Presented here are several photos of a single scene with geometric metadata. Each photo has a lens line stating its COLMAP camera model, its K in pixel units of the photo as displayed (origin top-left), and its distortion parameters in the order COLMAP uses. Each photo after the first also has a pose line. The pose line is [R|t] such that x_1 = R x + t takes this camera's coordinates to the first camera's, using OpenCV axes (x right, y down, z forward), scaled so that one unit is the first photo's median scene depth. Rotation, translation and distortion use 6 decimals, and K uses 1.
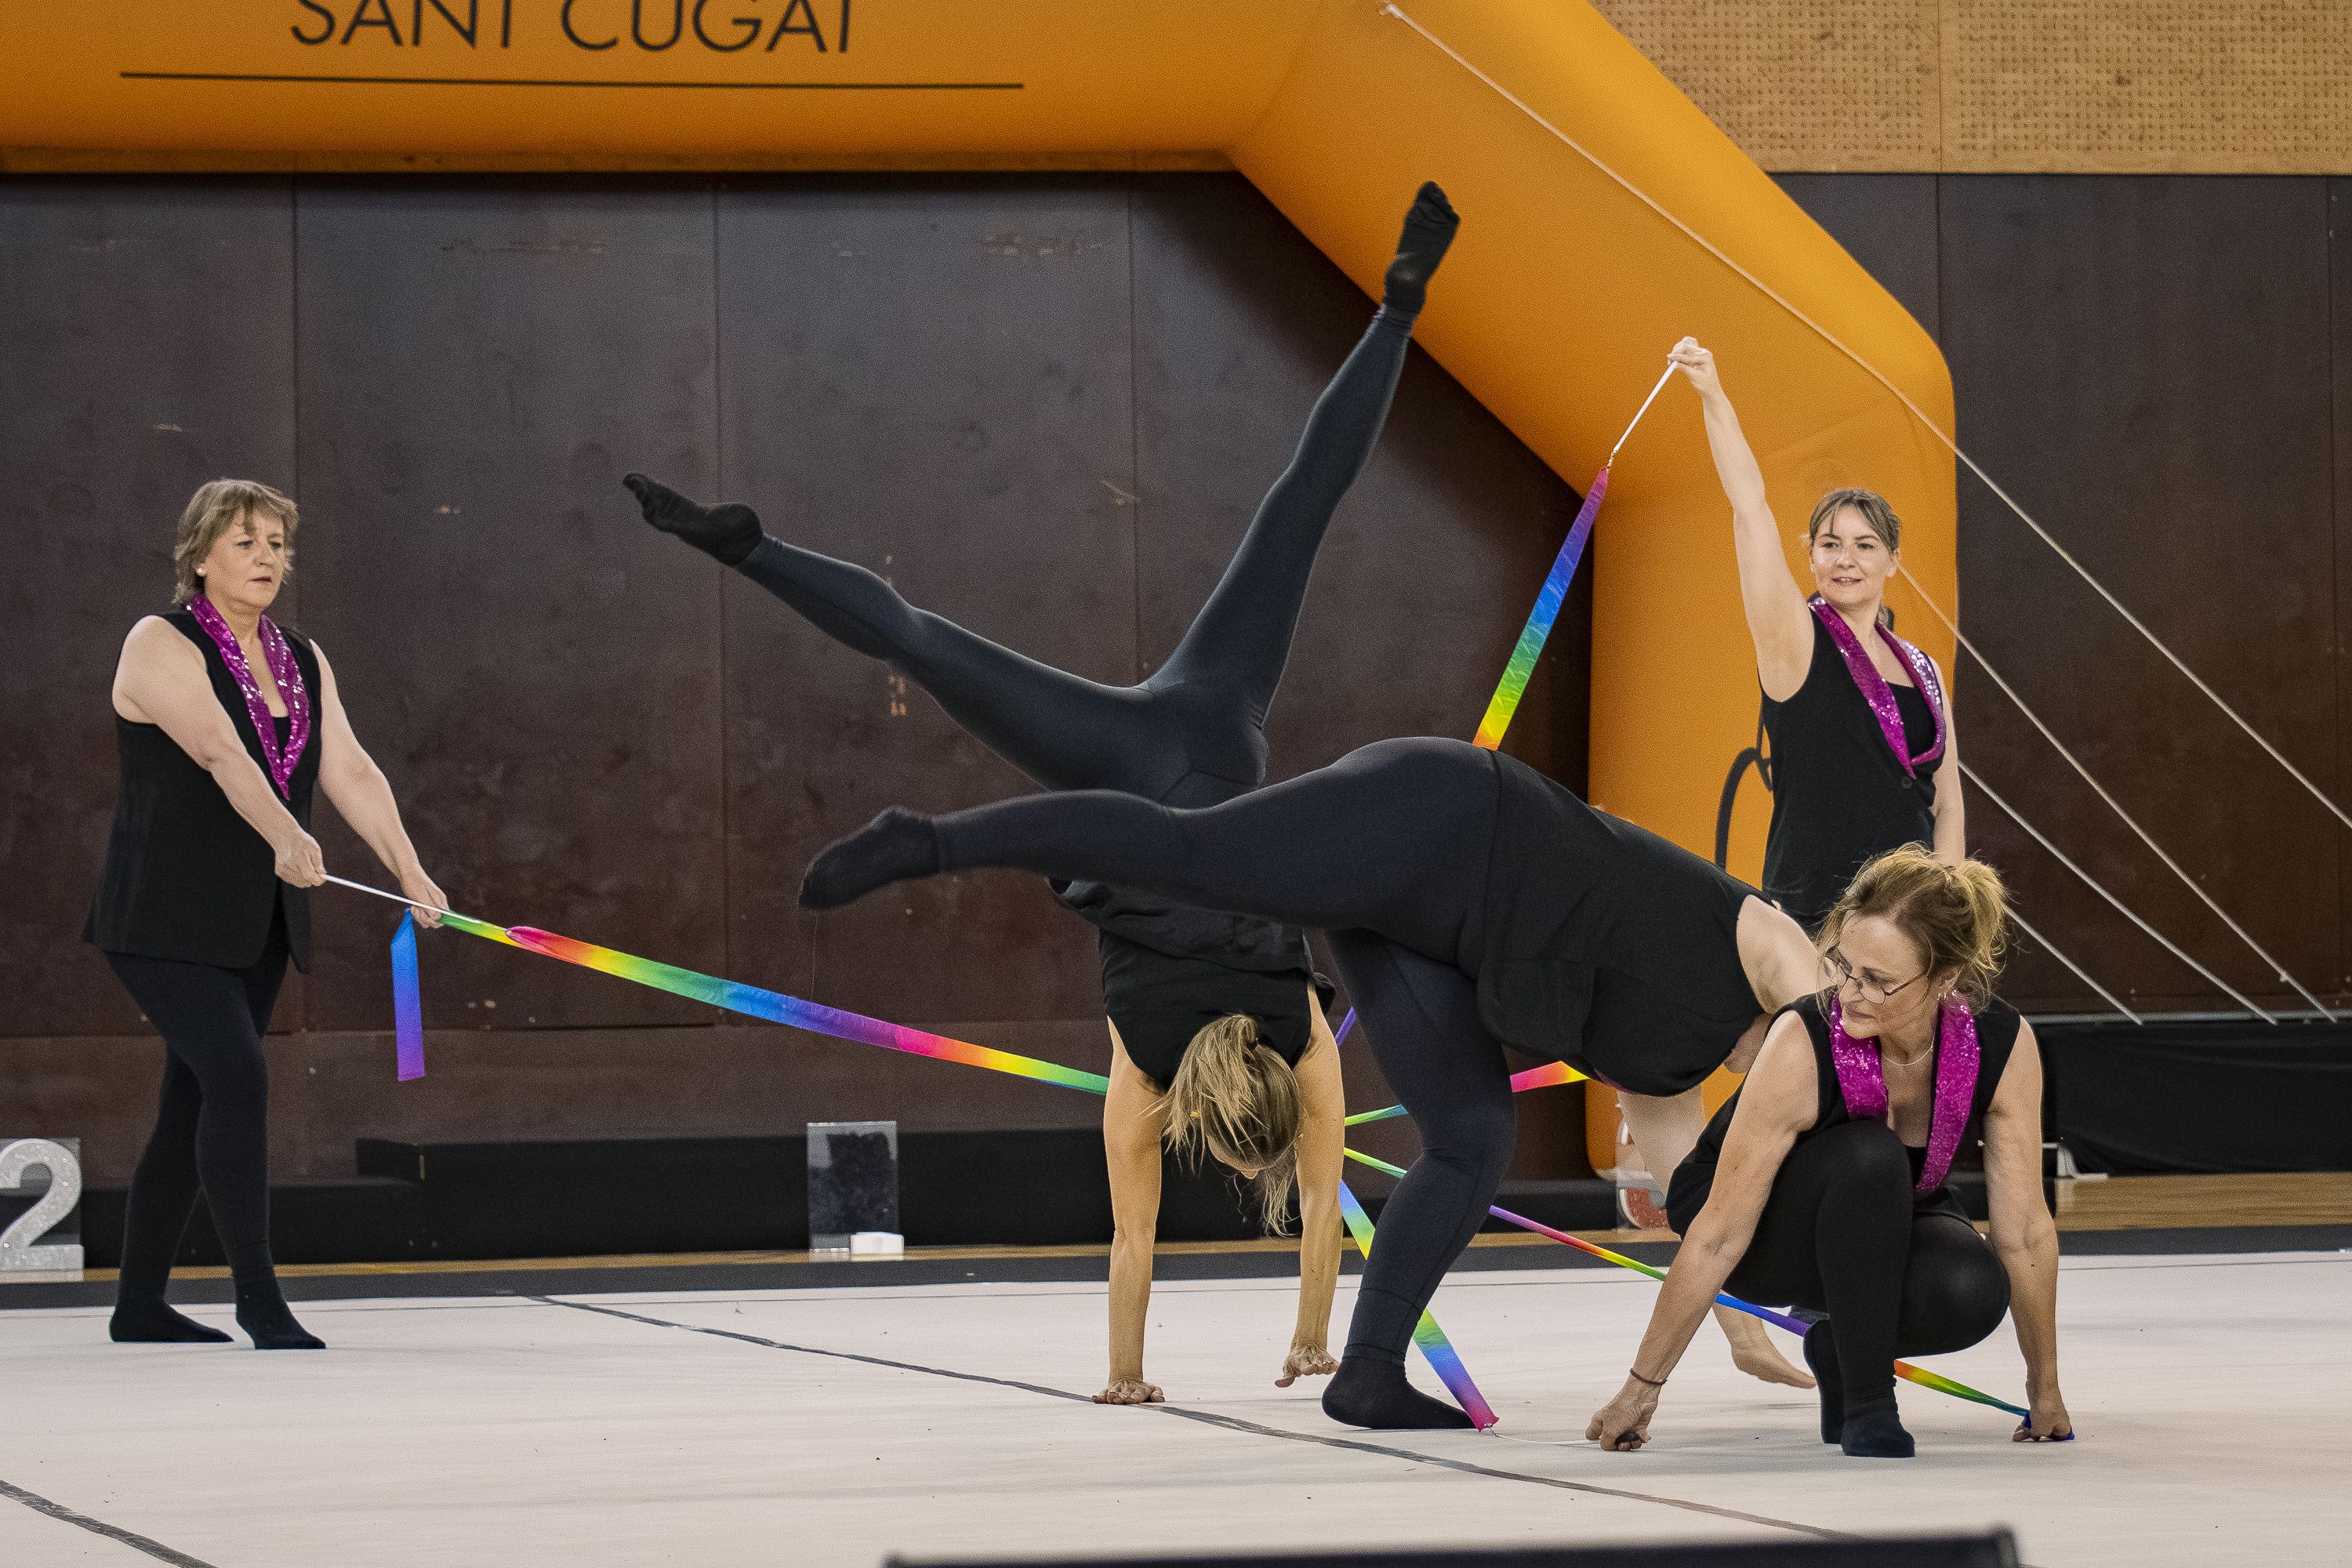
lens RADIAL K [[10093.9, 0, 1175.3], [0, 10093.9, 785.8], [0, 0, 1]] dist [-0.279243, 0.534541]
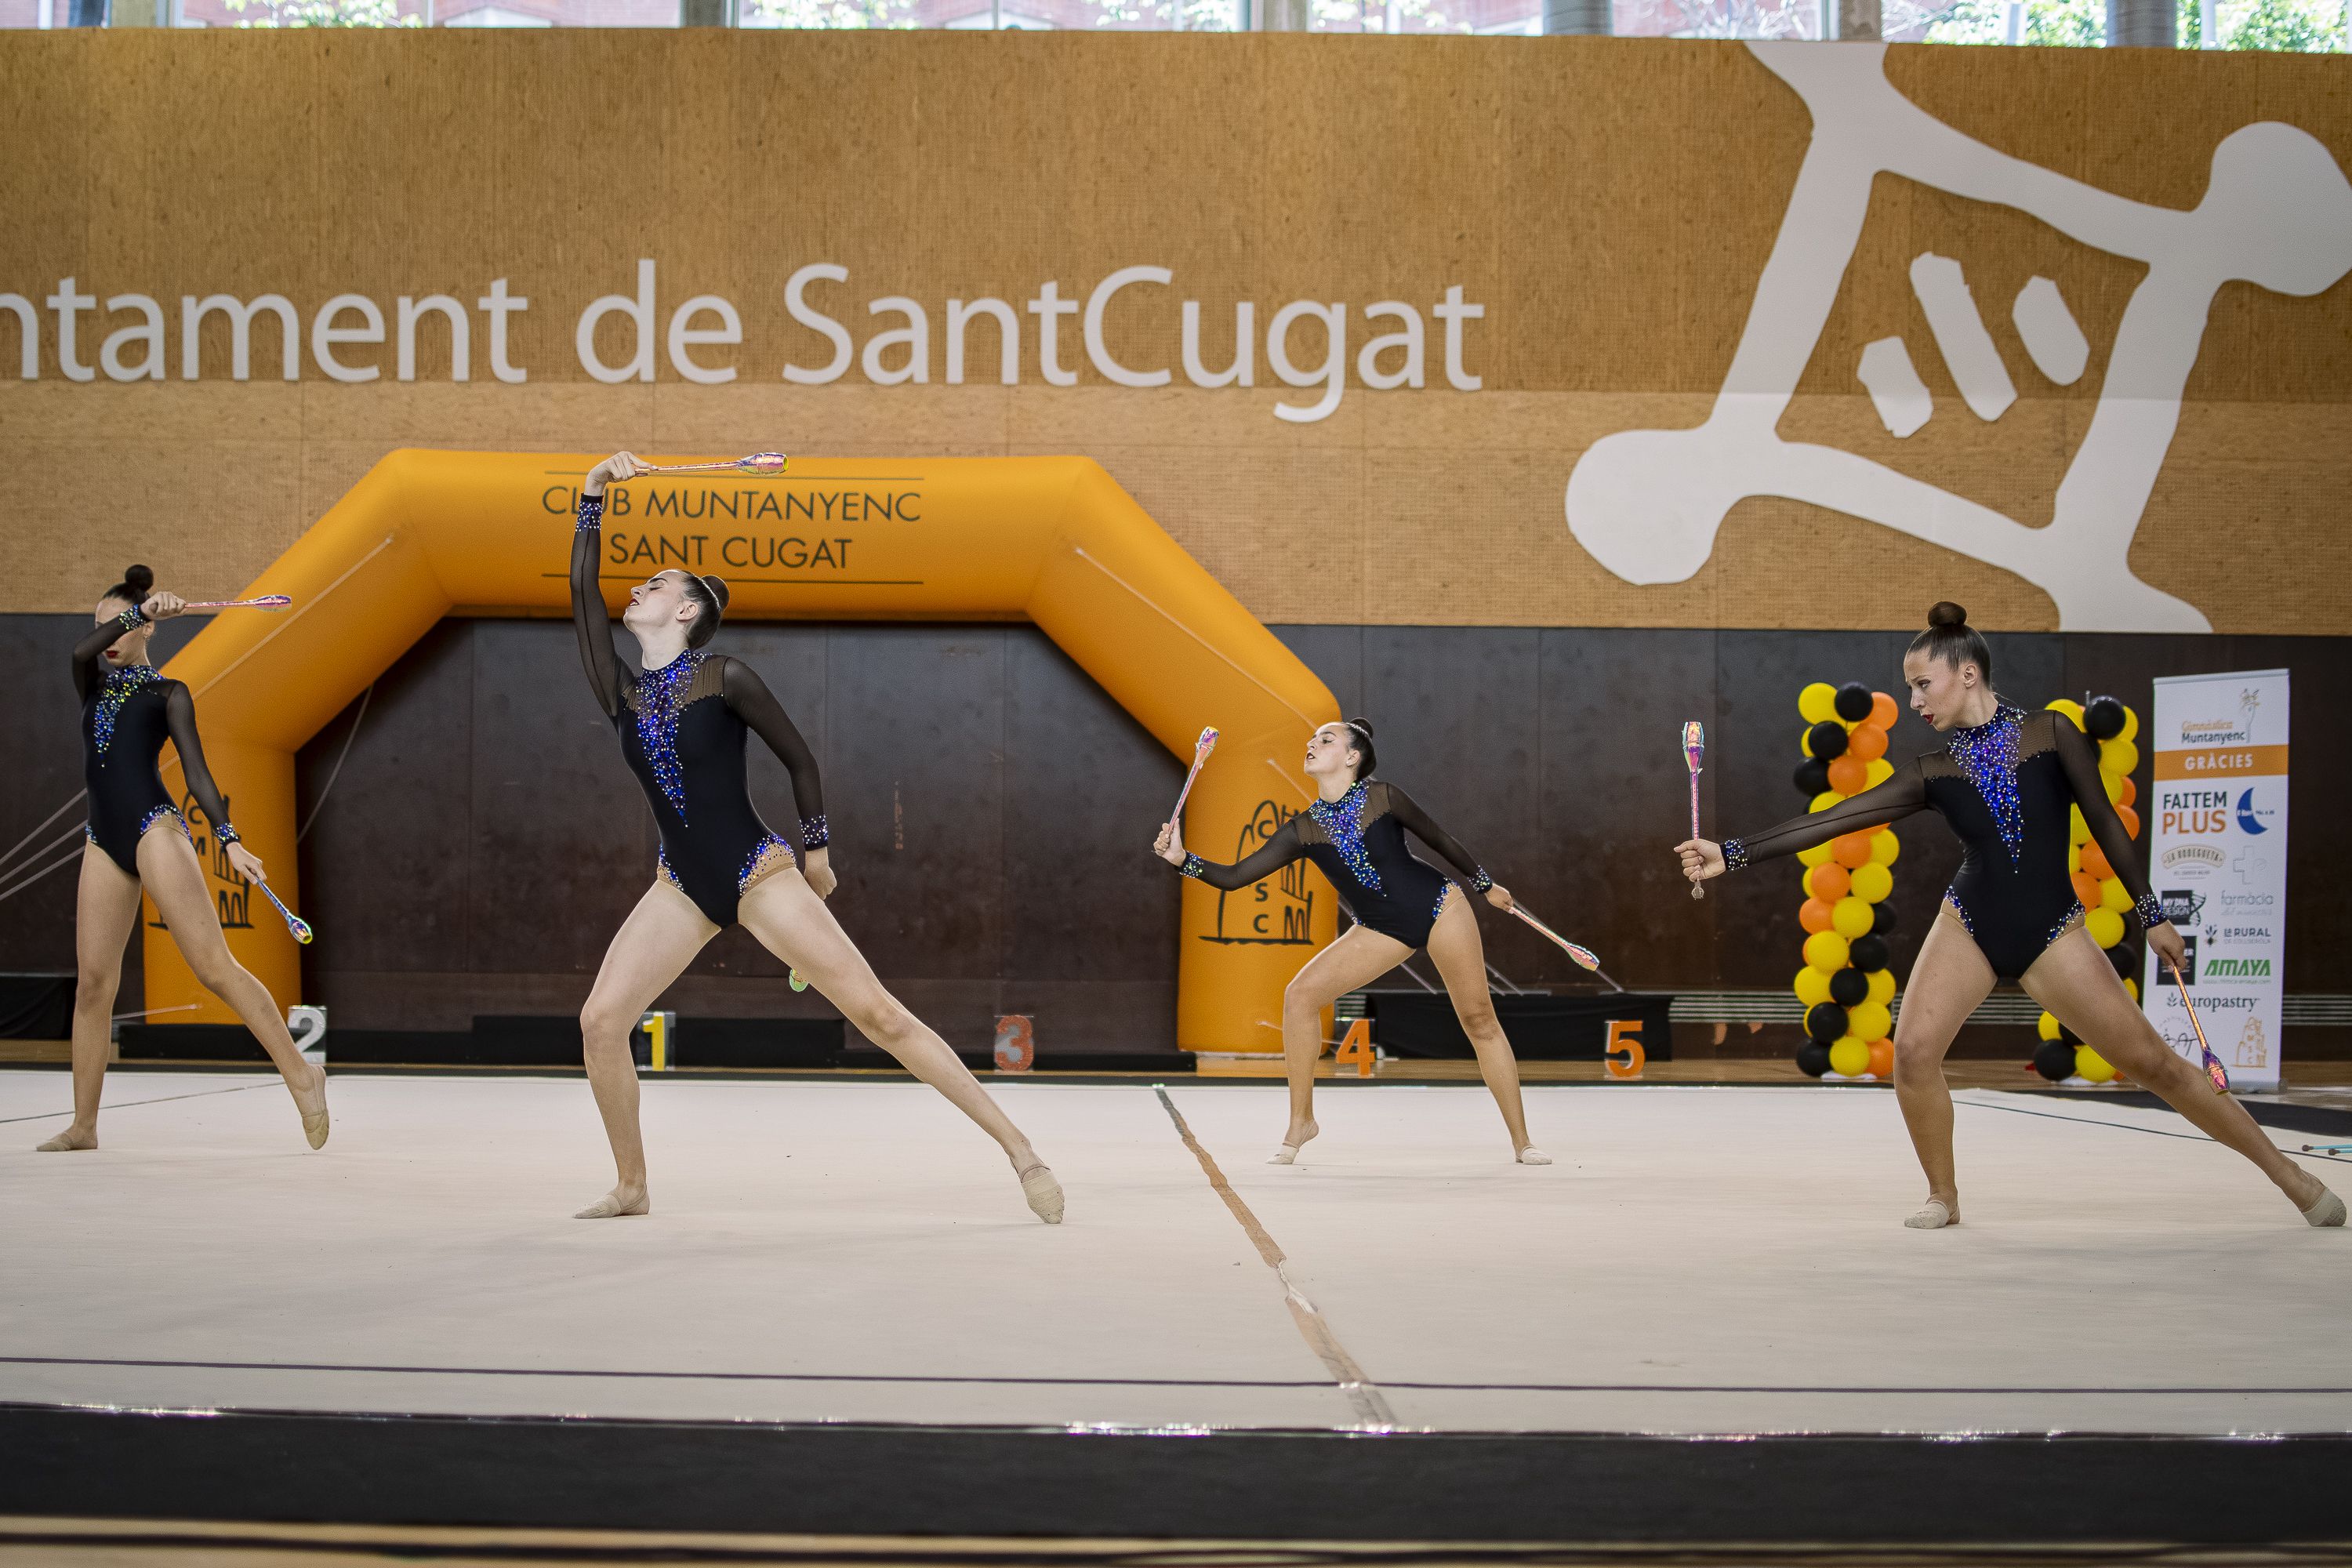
lens RADIAL K [[3856.4, 0, 1064.9], [0, 3856.4, 735.3], [0, 0, 1]] dist [-0.186325, 0.128671]
pose [[0.972095, 0.012655, -0.234245, 0.227703], [-0.023359, 0.998803, -0.042979, 0.004531], [0.233421, 0.047251, 0.971227, 0.127876]]
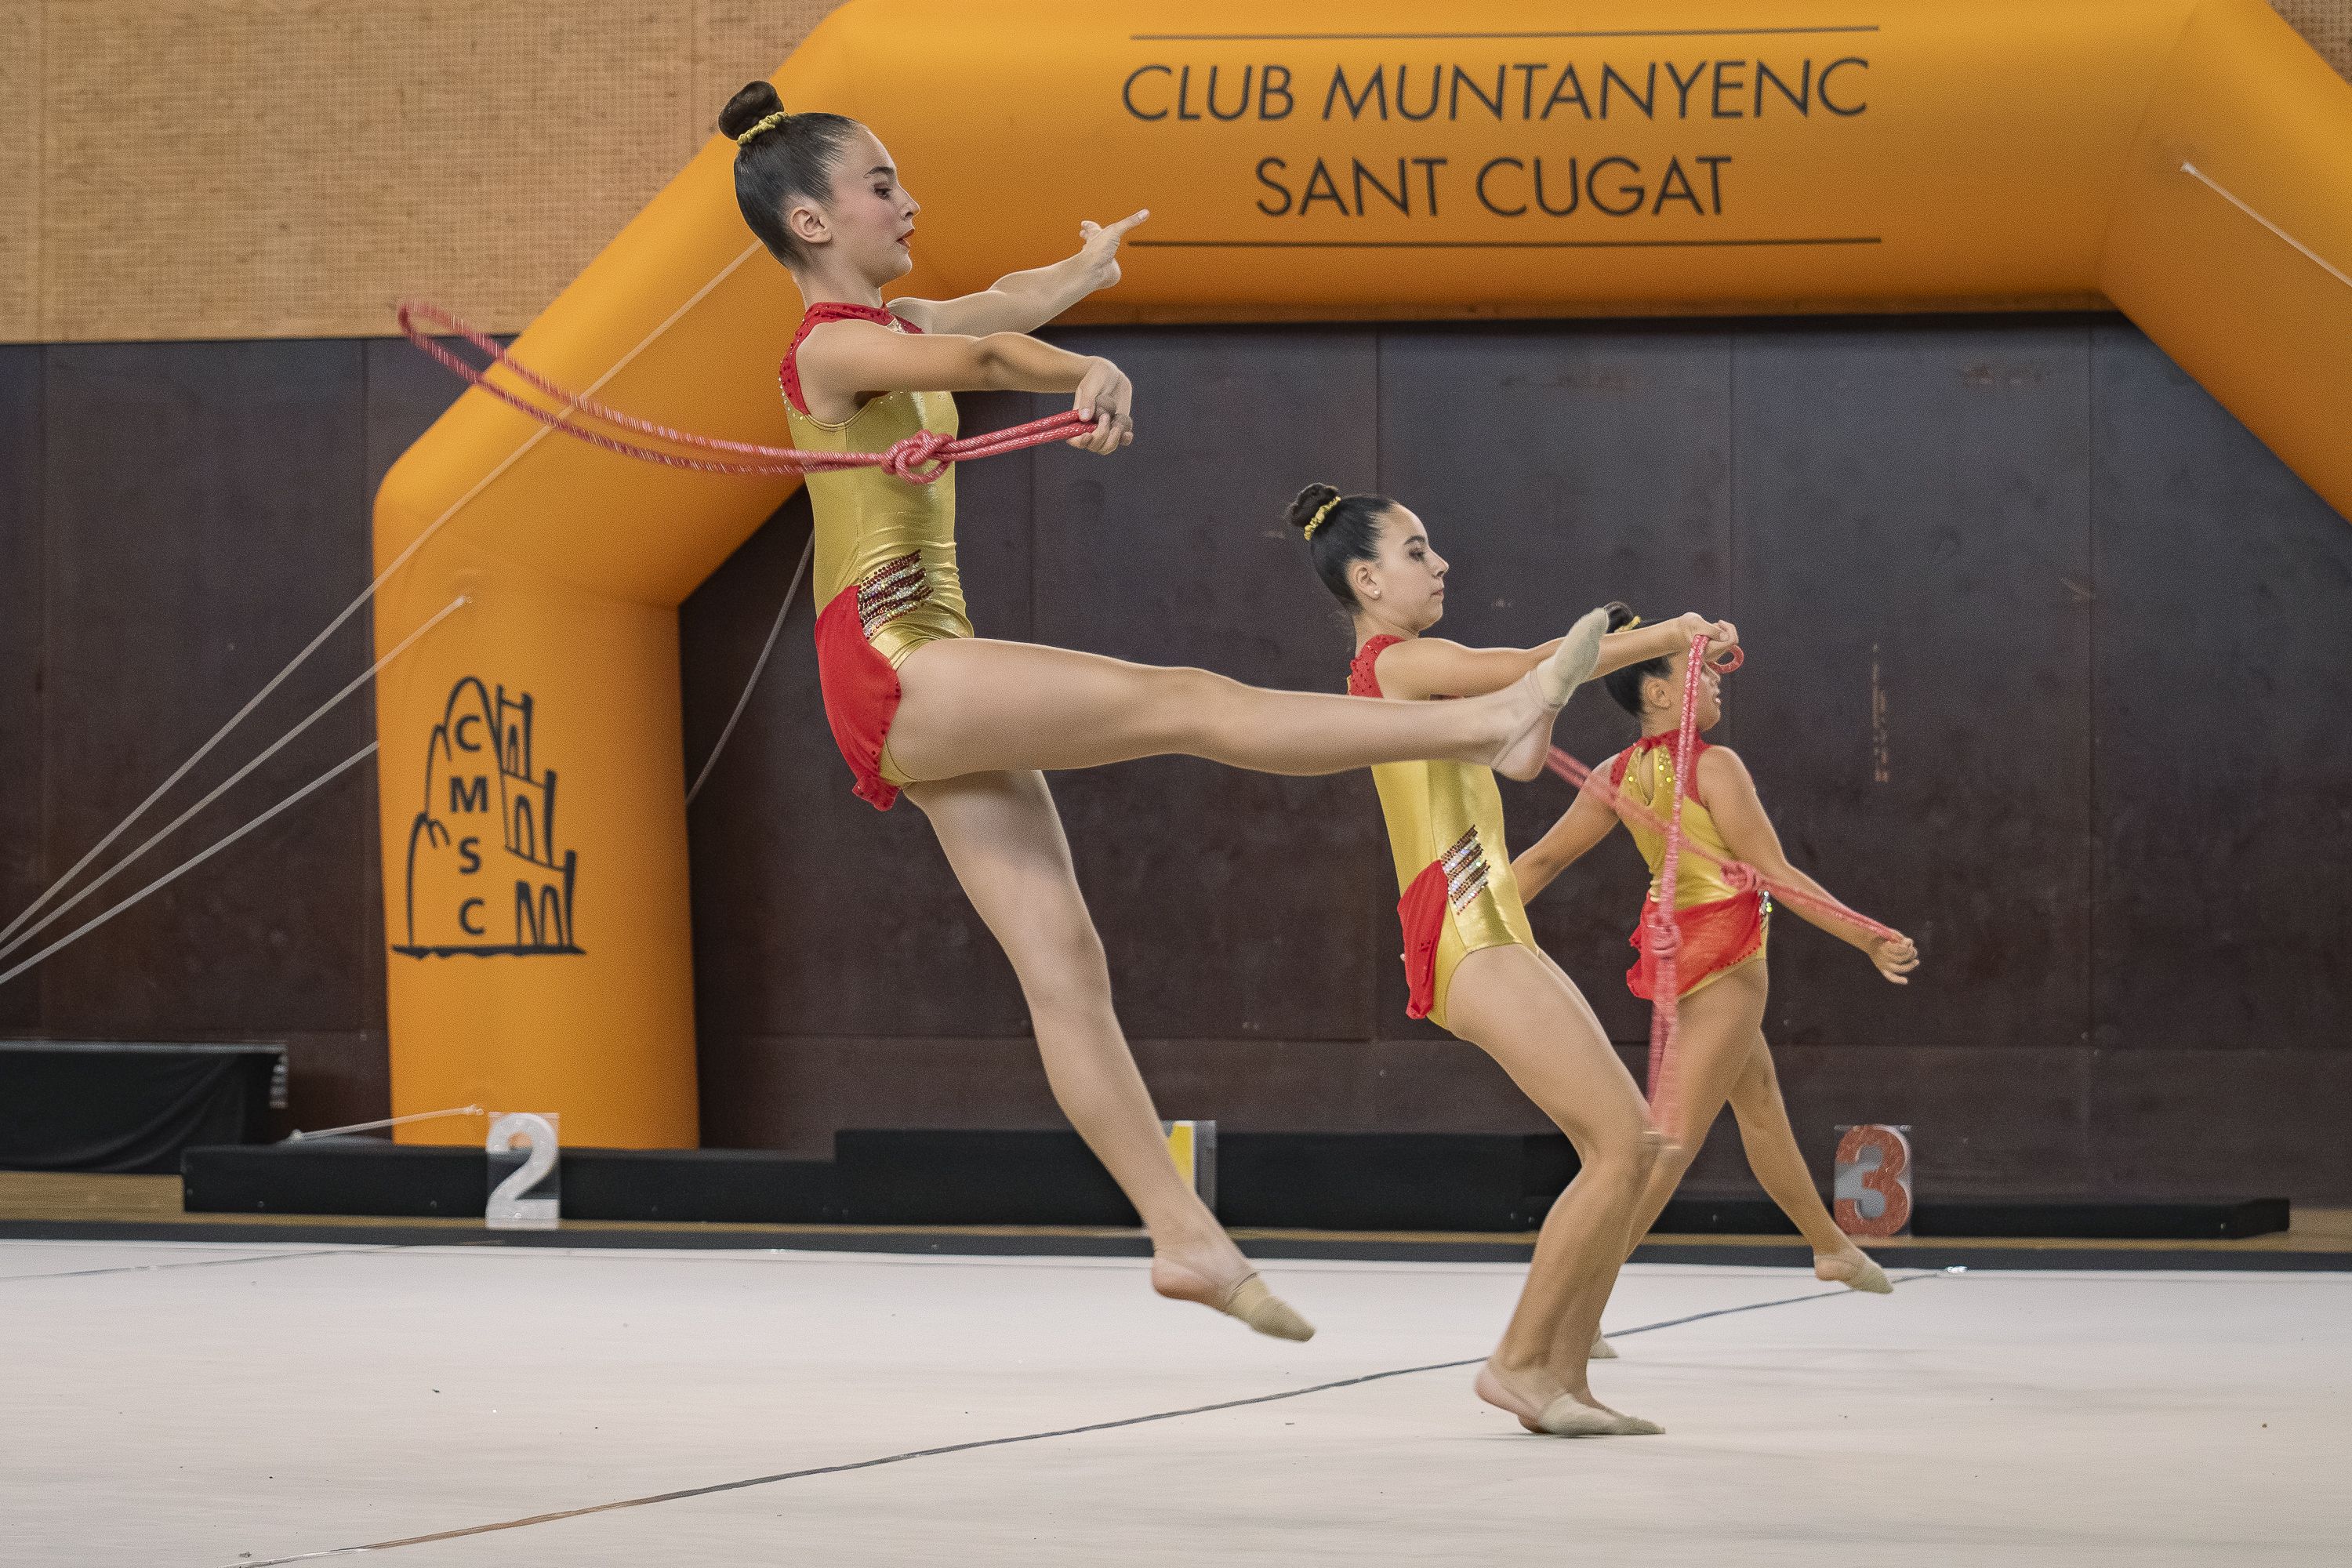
lens RADIAL K [[8806.8, 0, 881.6], [0, 8806.8, 782.6], [0, 0, 1]] dist [-0.275380, 0.481408]
pose [[0.861861, 0.012011, -0.507002, 0.394110], [-0.014228, 0.999899, -0.000497, -0.004816], [0.506944, 0.007642, 0.861945, 0.071346]]
